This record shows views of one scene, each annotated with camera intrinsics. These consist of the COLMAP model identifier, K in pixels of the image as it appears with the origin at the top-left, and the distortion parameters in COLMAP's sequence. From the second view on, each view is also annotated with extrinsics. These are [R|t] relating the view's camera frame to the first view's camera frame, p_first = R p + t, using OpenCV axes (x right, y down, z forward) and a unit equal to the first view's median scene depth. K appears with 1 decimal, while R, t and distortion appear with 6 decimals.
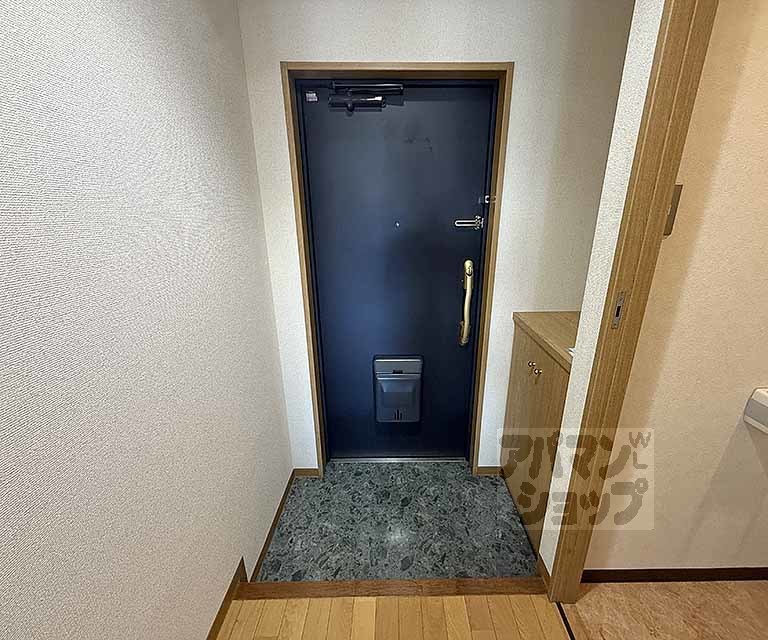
lens RADIAL K [[343.3, 0, 389.7], [0, 343.3, 319.9], [0, 0, 1]] dist [0.003763, -0.000314]
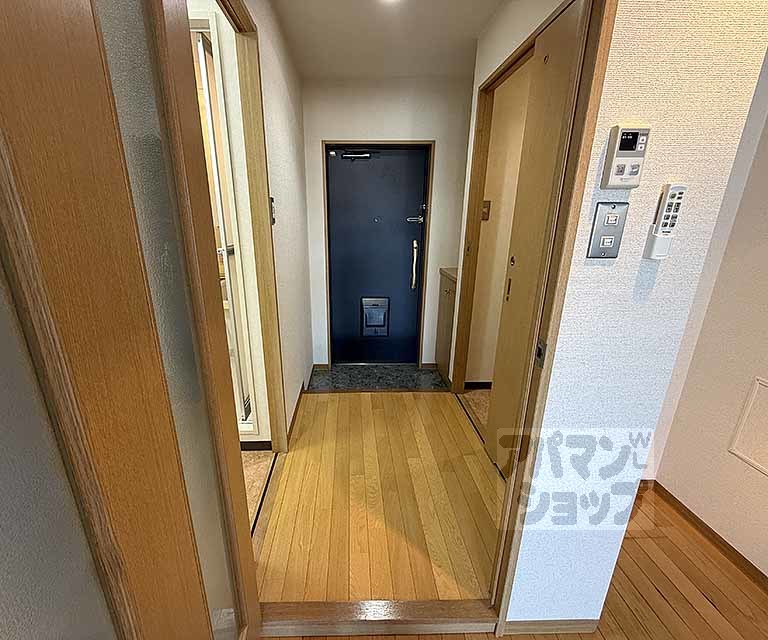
lens RADIAL K [[343.3, 0, 351.2], [0, 343.3, 322.1], [0, 0, 1]] dist [0.003763, -0.000314]
pose [[0.999890, -0.003775, 0.014370, -0.130906], [0.003933, 0.999932, -0.010992, 0.270565], [-0.014327, 0.011047, 0.999836, -0.781692]]
